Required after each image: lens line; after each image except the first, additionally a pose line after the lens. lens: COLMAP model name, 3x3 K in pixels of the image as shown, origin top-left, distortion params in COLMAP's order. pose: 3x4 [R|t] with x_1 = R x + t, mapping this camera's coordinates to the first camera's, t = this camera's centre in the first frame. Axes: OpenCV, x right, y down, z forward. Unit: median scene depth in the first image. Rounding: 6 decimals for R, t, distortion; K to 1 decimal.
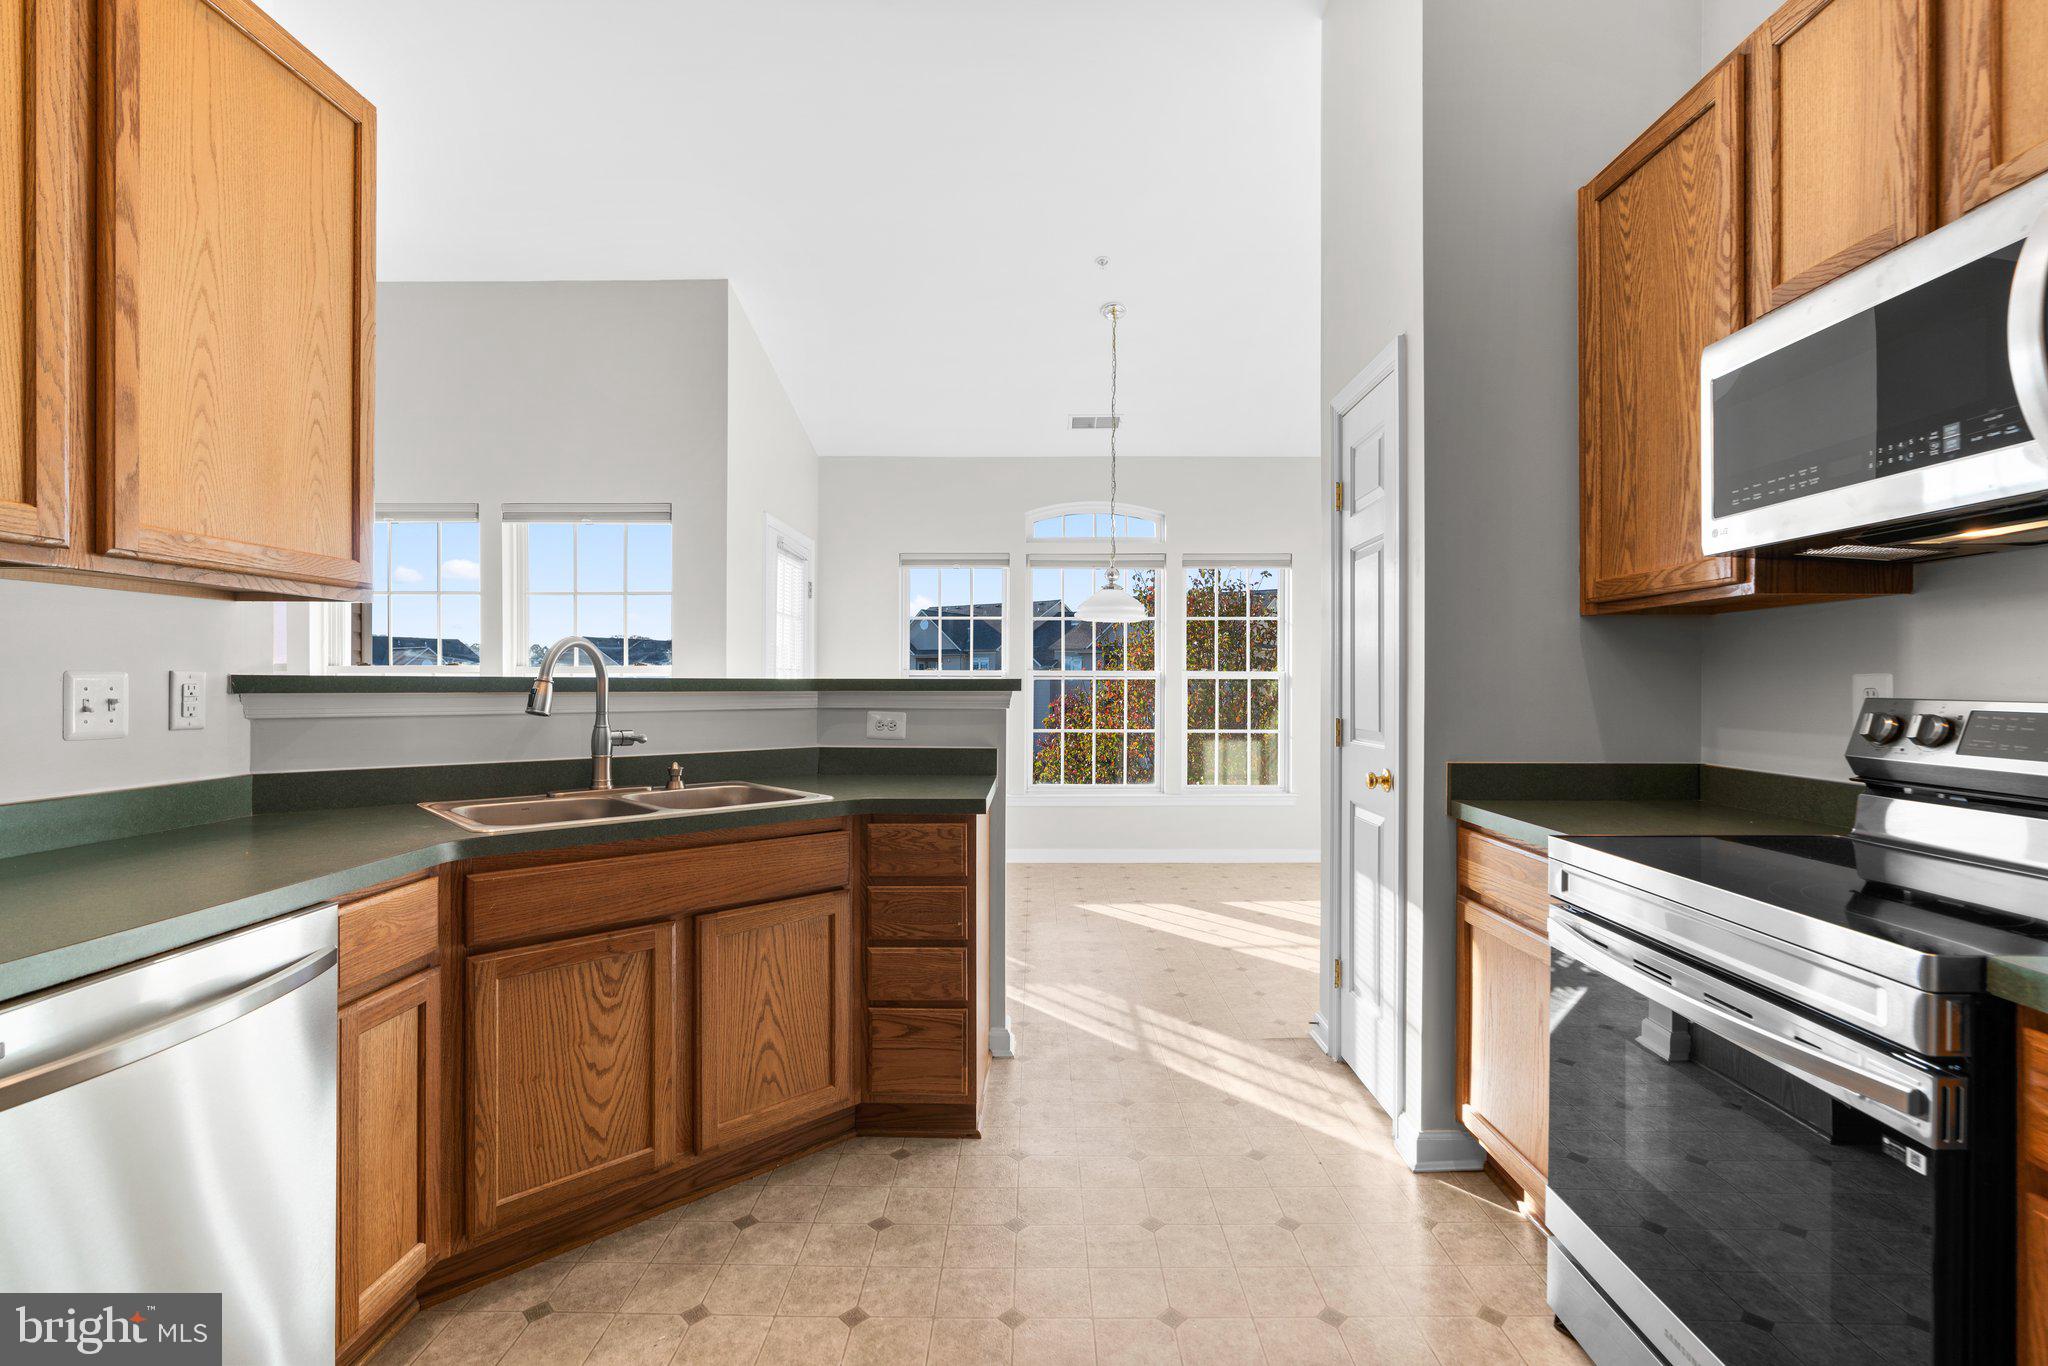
lens RADIAL K [[927.8, 0, 1023.3], [0, 927.8, 684.9], [0, 0, 1]] dist [-0.011436, 0.003279]
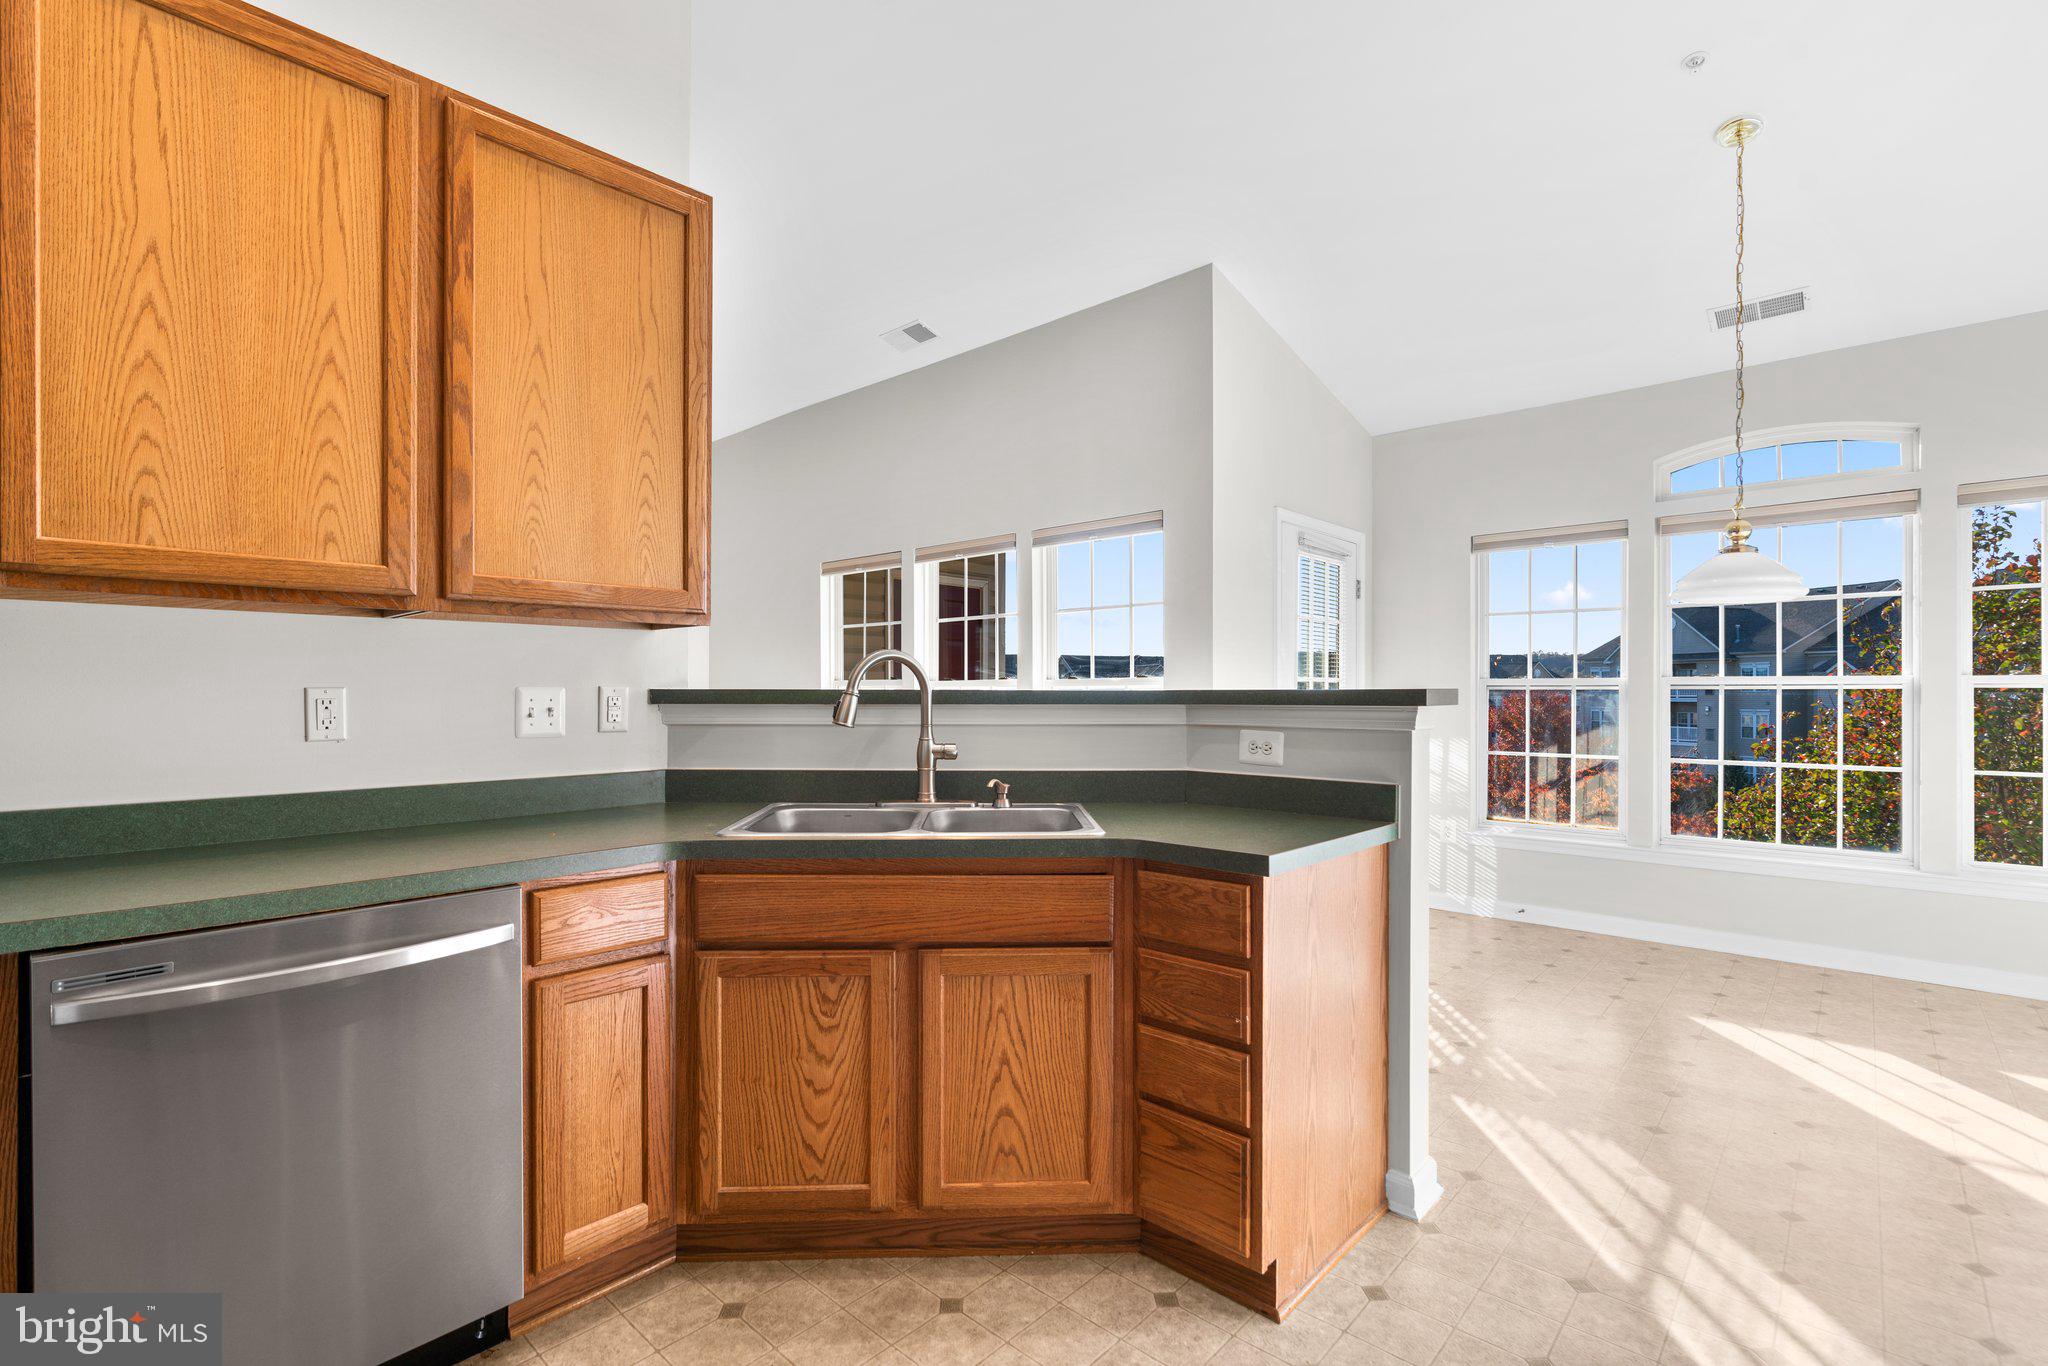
lens RADIAL K [[927.8, 0, 1024.8], [0, 927.8, 689.4], [0, 0, 1]] dist [-0.011436, 0.003279]
pose [[0.745402, -0.004010, -0.666603, 0.319306], [-0.000813, 0.999976, -0.006924, -0.002007], [0.666614, 0.005703, 0.745381, 0.357294]]
